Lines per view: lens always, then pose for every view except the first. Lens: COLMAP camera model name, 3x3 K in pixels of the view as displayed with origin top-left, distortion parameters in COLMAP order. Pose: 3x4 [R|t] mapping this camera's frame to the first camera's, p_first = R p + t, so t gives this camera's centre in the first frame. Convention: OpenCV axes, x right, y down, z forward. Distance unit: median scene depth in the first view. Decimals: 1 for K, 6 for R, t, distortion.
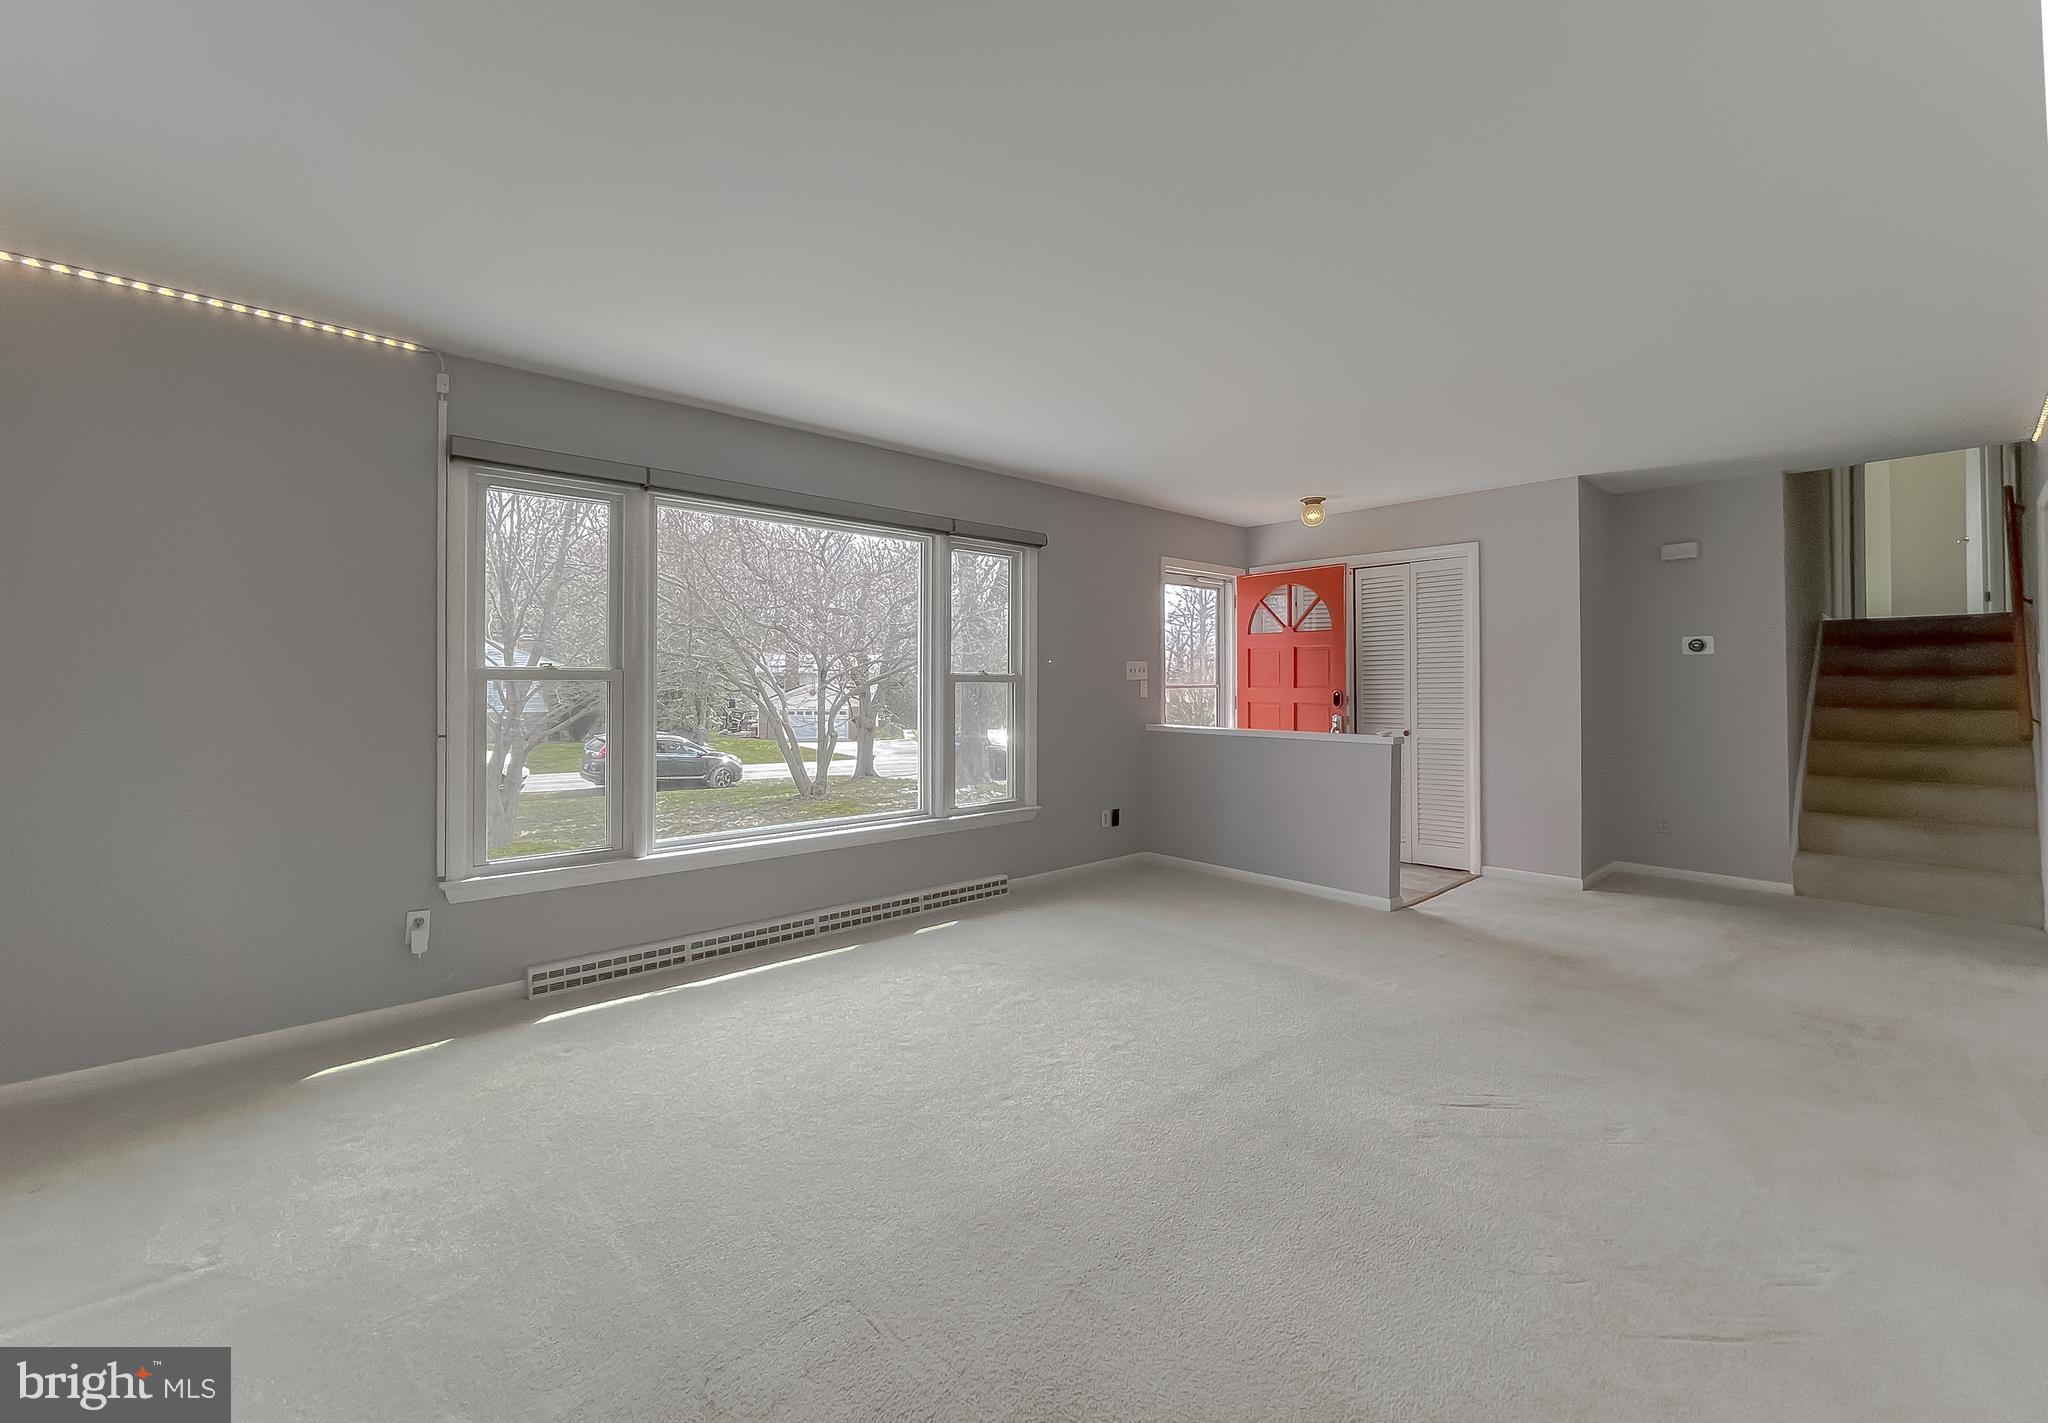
lens RADIAL K [[845.5, 0, 1024.7], [0, 845.5, 681.0], [0, 0, 1]] dist [0.000314, 0.000124]
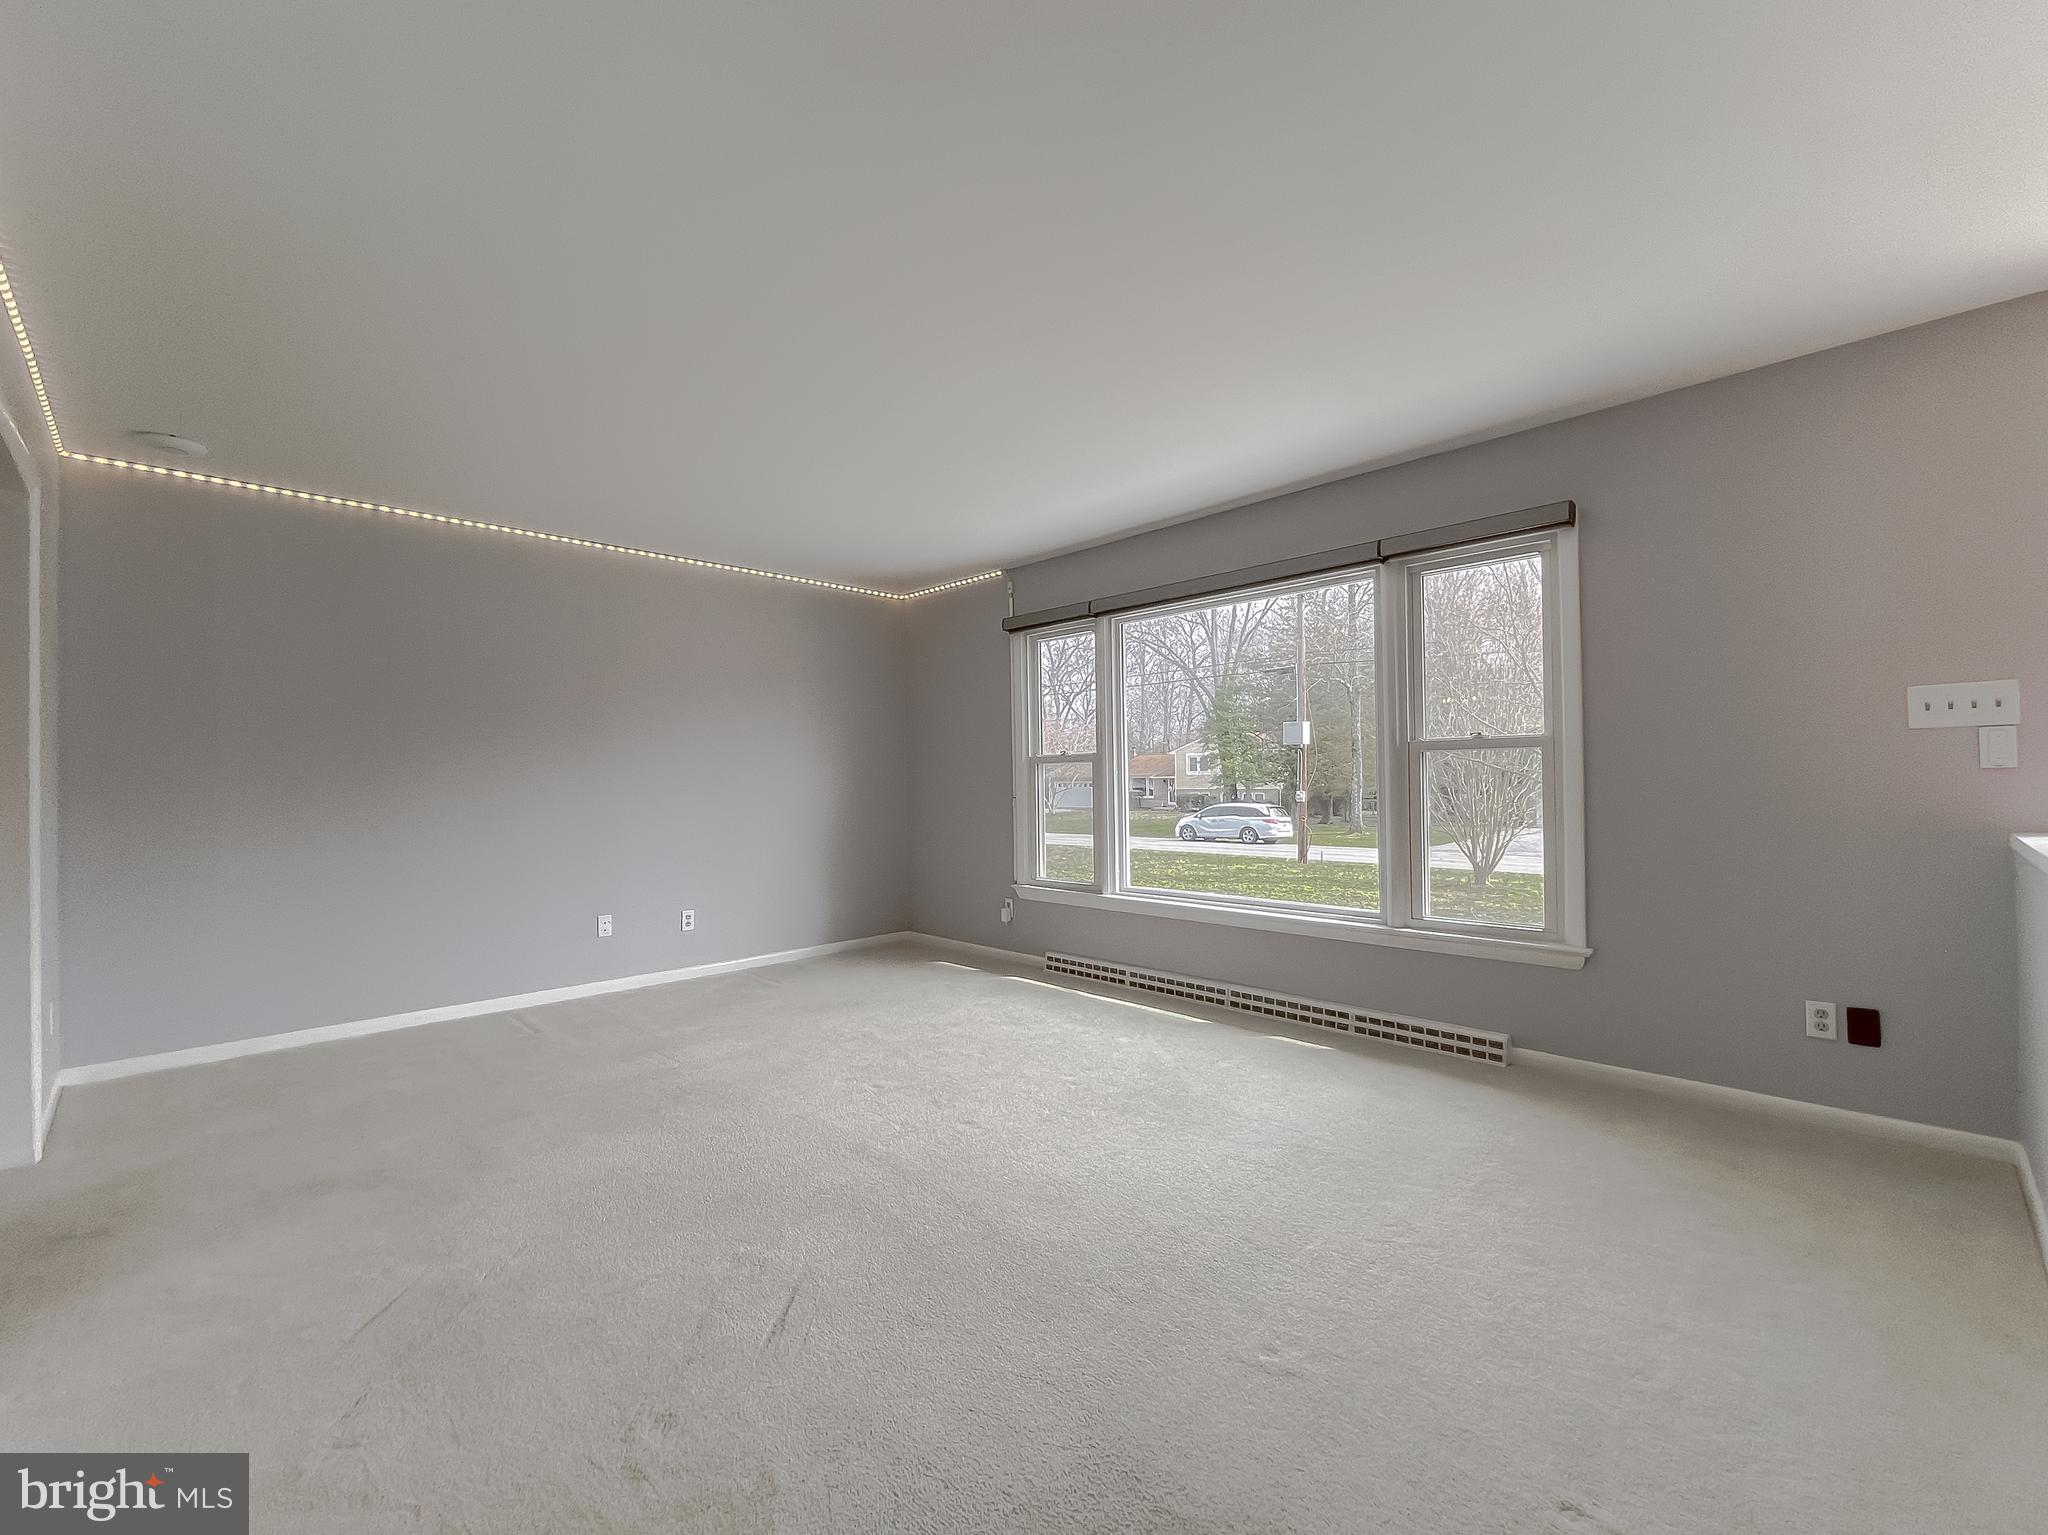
lens RADIAL K [[884.1, 0, 1024.8], [0, 884.1, 774.9], [0, 0, 1]] dist [0.001510, 0.000139]
pose [[0.024794, 0.005649, -0.999677, 0.715847], [0.033257, 0.999426, 0.006473, 0.005726], [0.999139, -0.033406, 0.024592, 0.654993]]
